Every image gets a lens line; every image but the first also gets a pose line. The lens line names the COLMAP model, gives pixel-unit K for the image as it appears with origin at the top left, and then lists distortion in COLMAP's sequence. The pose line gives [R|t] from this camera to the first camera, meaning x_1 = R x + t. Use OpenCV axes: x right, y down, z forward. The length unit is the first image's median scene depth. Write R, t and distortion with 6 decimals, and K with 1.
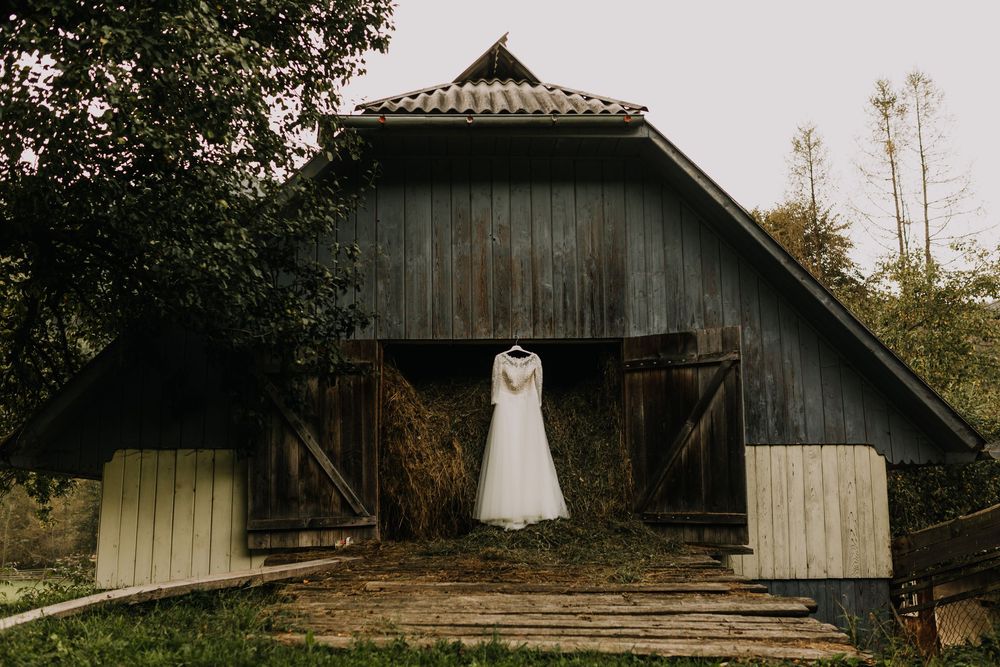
lens RADIAL K [[940.3, 0, 500.0], [0, 940.3, 333.5], [0, 0, 1]] dist [-0.003118, 0.001843]
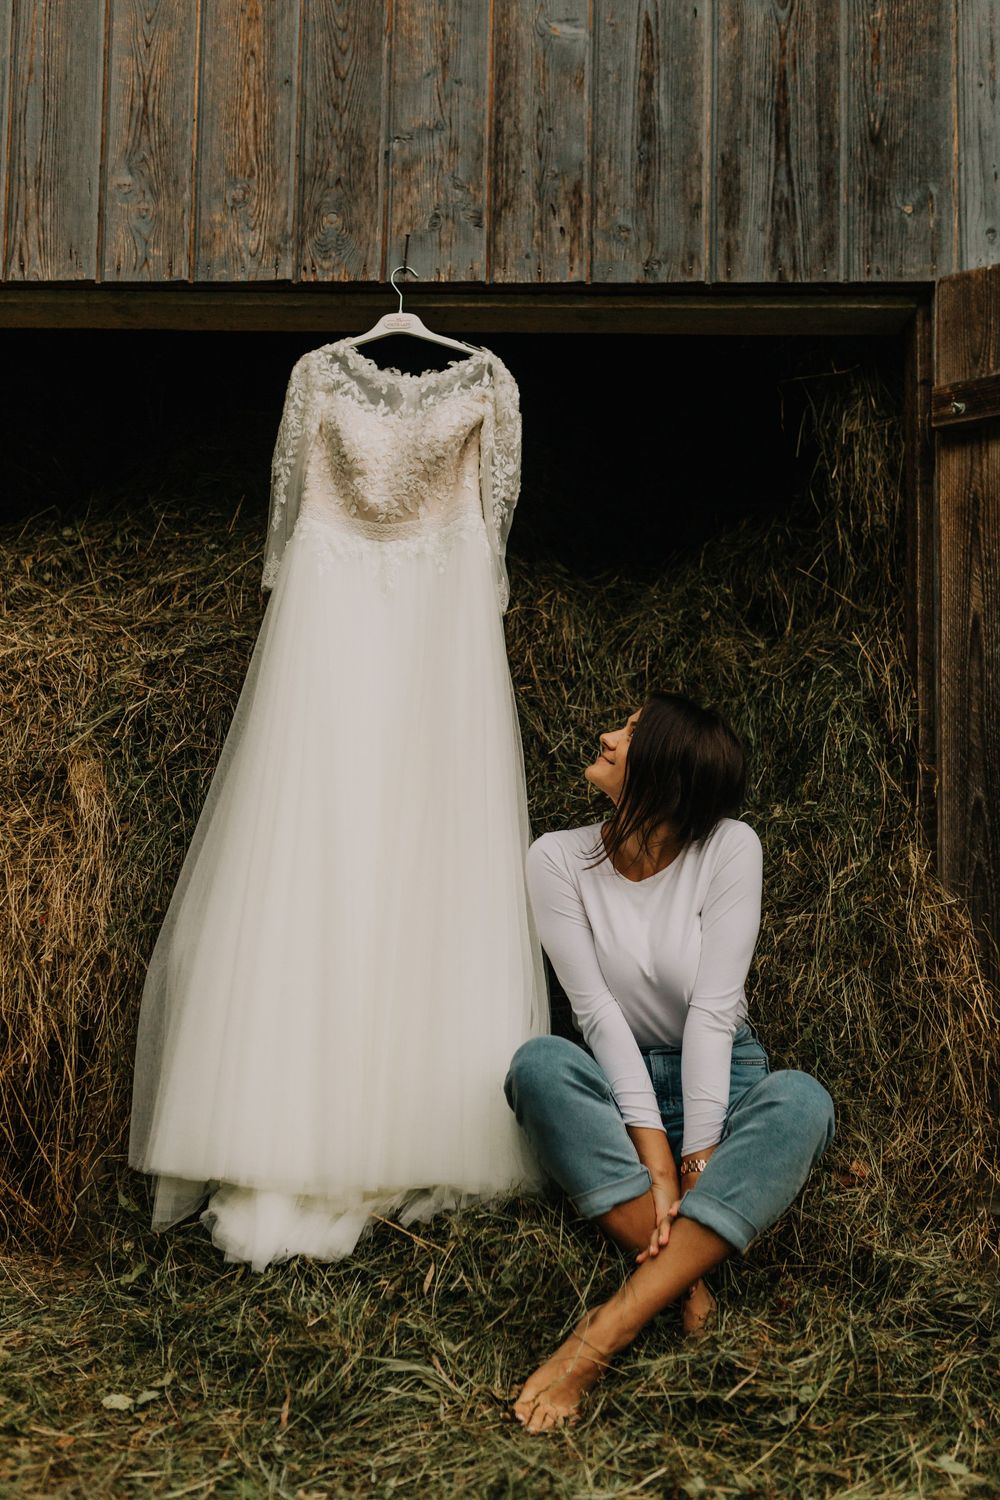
lens RADIAL K [[1410.4, 0, 500.0], [0, 1410.4, 750.0], [0, 0, 1]] dist [-0.003118, 0.001843]
pose [[0.996942, 0.022530, -0.074827, 0.063594], [-0.017484, 0.997571, 0.067427, 0.086766], [0.076165, -0.065912, 0.994914, 0.687514]]
